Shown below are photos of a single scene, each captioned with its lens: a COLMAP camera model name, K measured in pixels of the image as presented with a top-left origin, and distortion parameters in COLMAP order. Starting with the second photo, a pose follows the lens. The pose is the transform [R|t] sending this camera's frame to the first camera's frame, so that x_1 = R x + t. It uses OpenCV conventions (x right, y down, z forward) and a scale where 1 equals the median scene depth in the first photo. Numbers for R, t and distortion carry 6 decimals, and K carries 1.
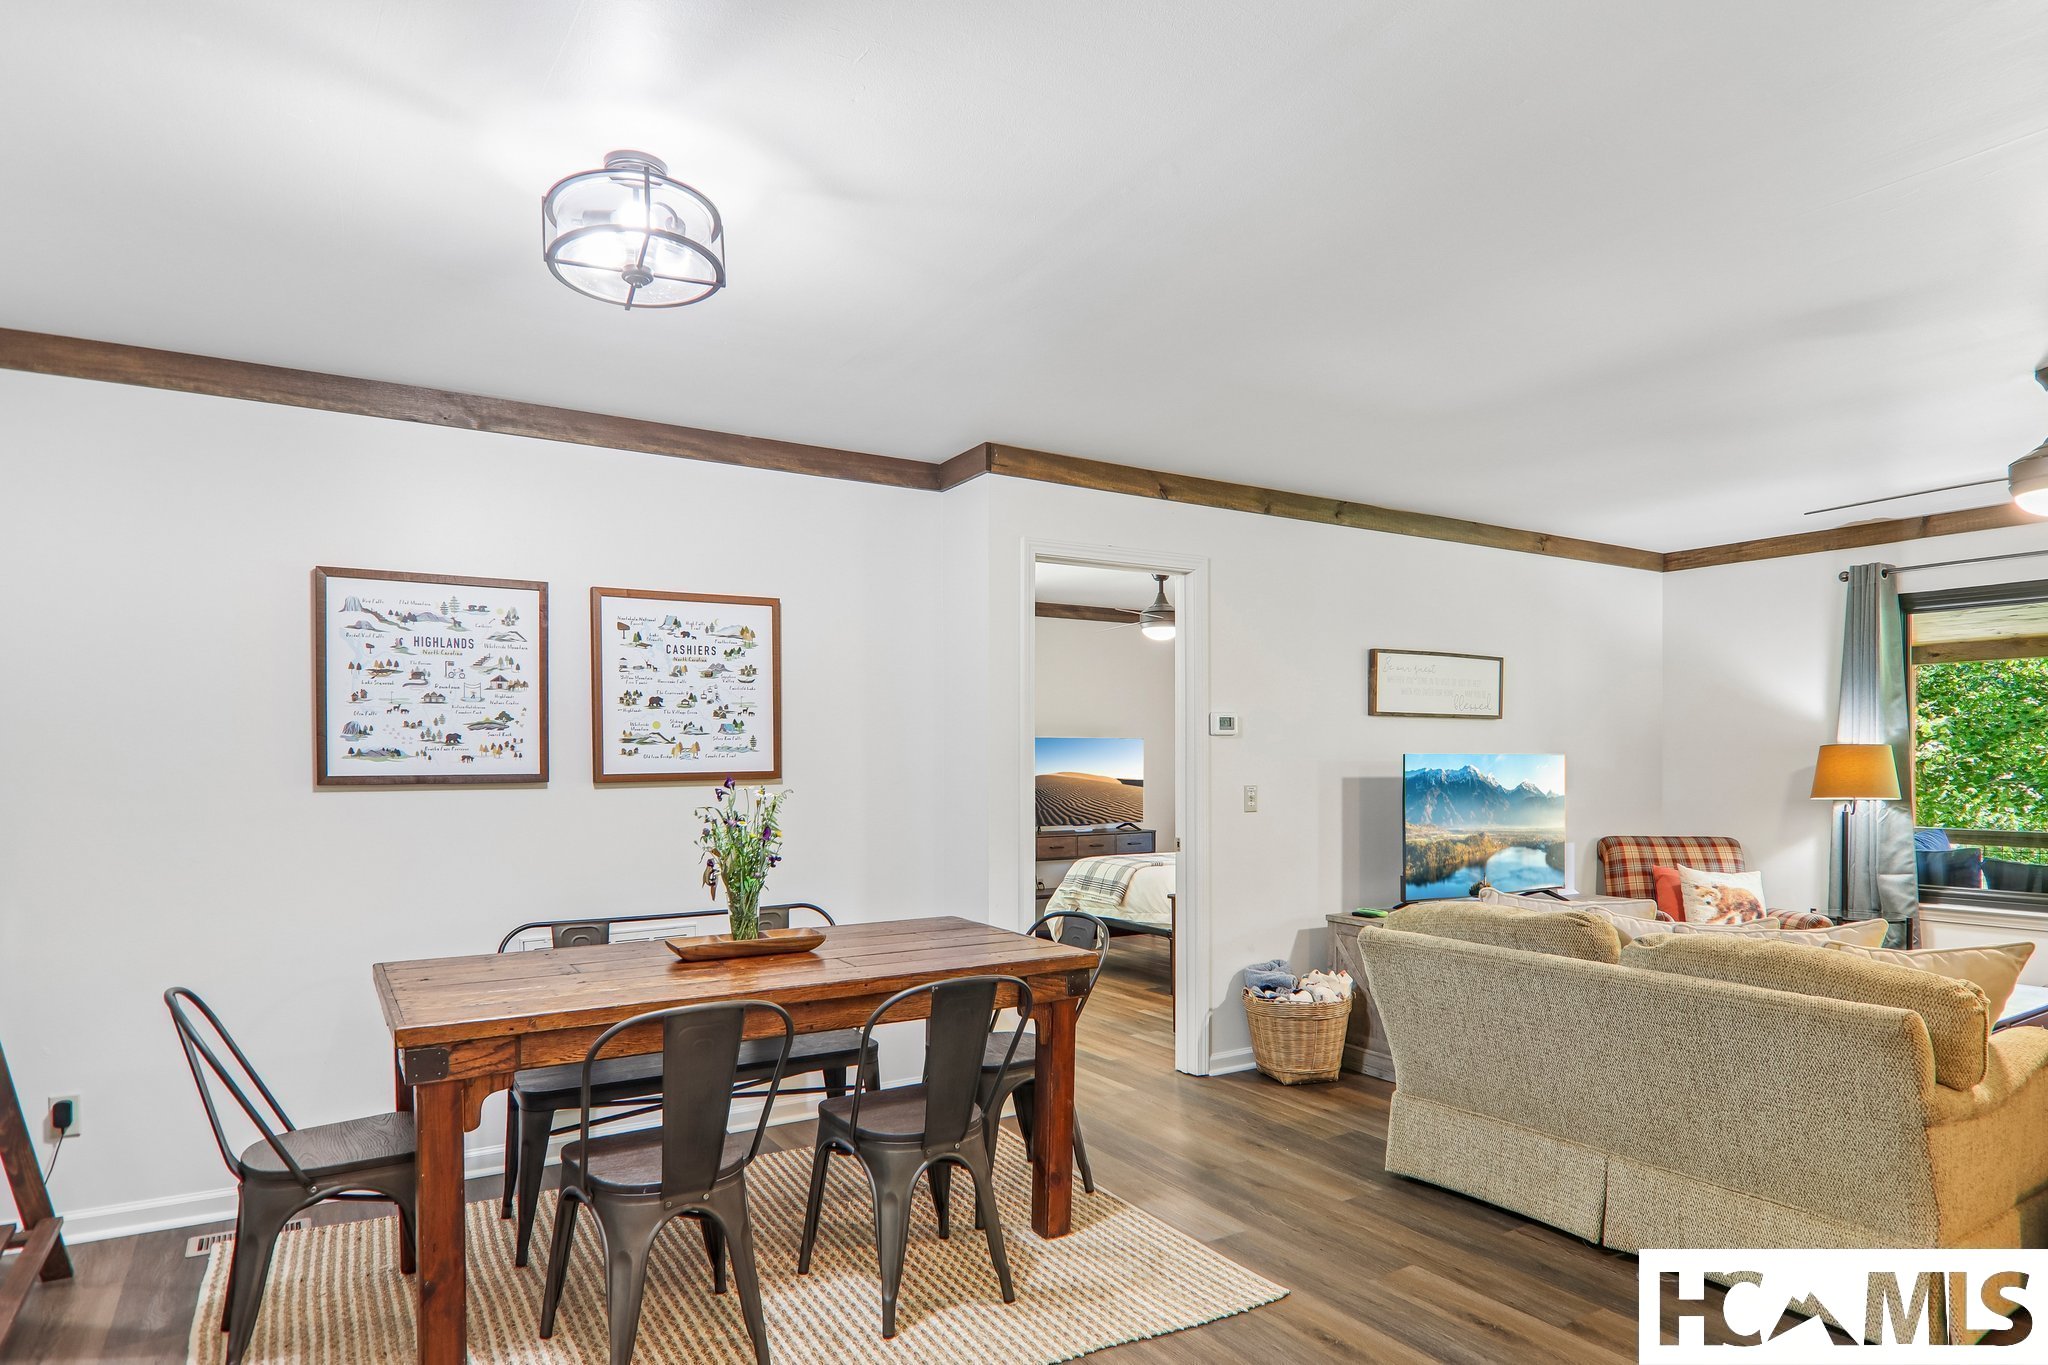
lens RADIAL K [[1161.3, 0, 1026.7], [0, 1161.3, 756.4], [0, 0, 1]] dist [-0.003763, -0.004046]
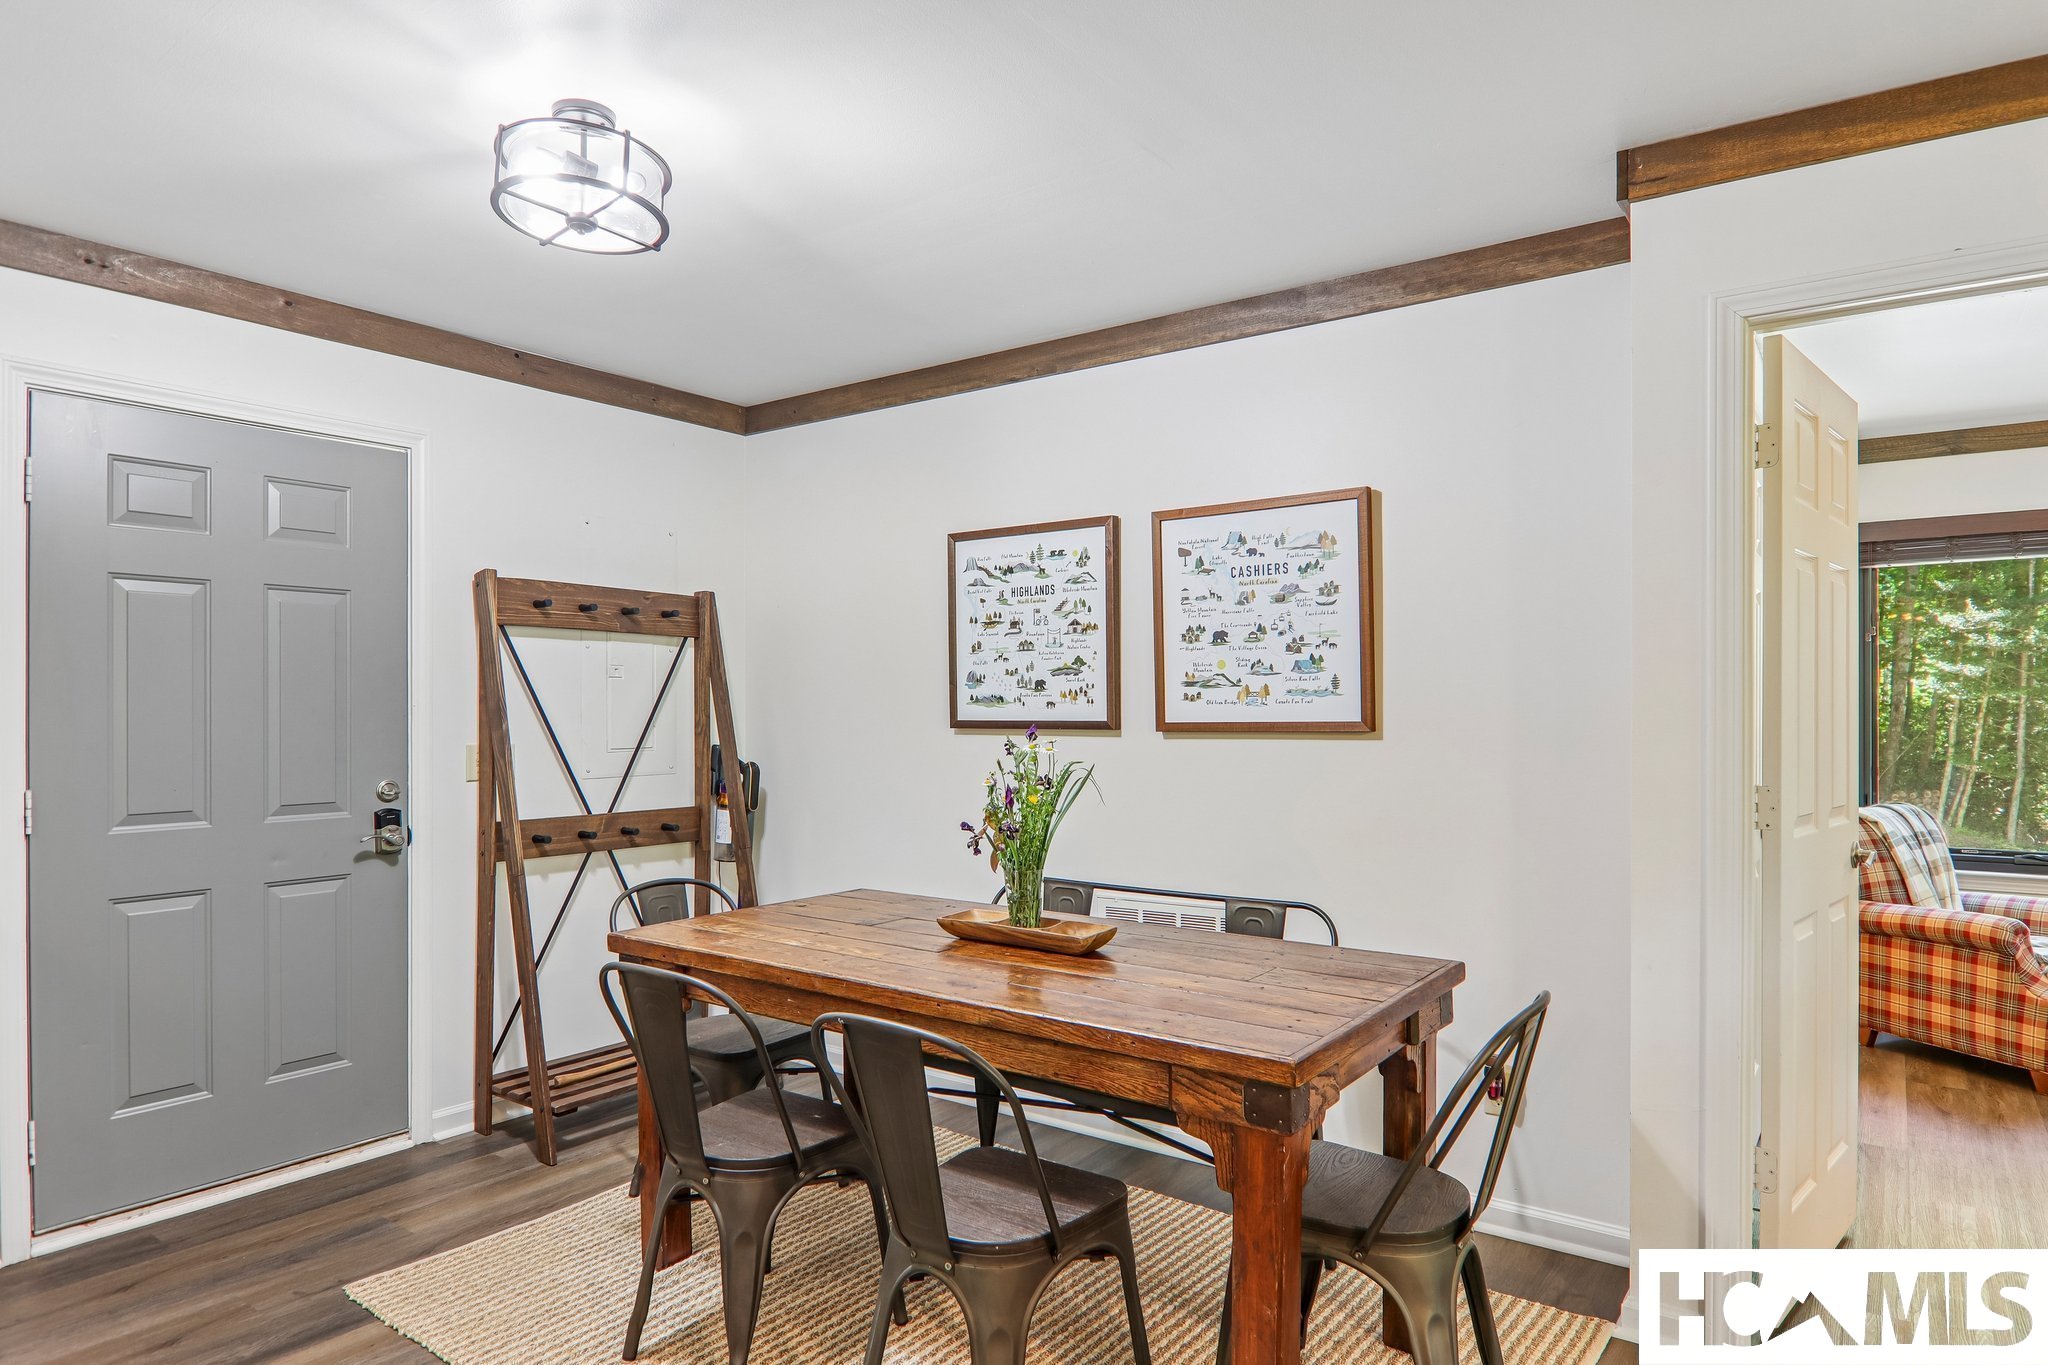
lens RADIAL K [[1212.8, 0, 1019.1], [0, 1212.8, 709.3], [0, 0, 1]] dist [-0.002384, -0.000751]
pose [[0.369851, 0.003538, -0.929084, 0.436426], [0.001440, 0.999989, 0.004382, 0.001153], [0.929090, -0.002959, 0.369842, 0.535029]]
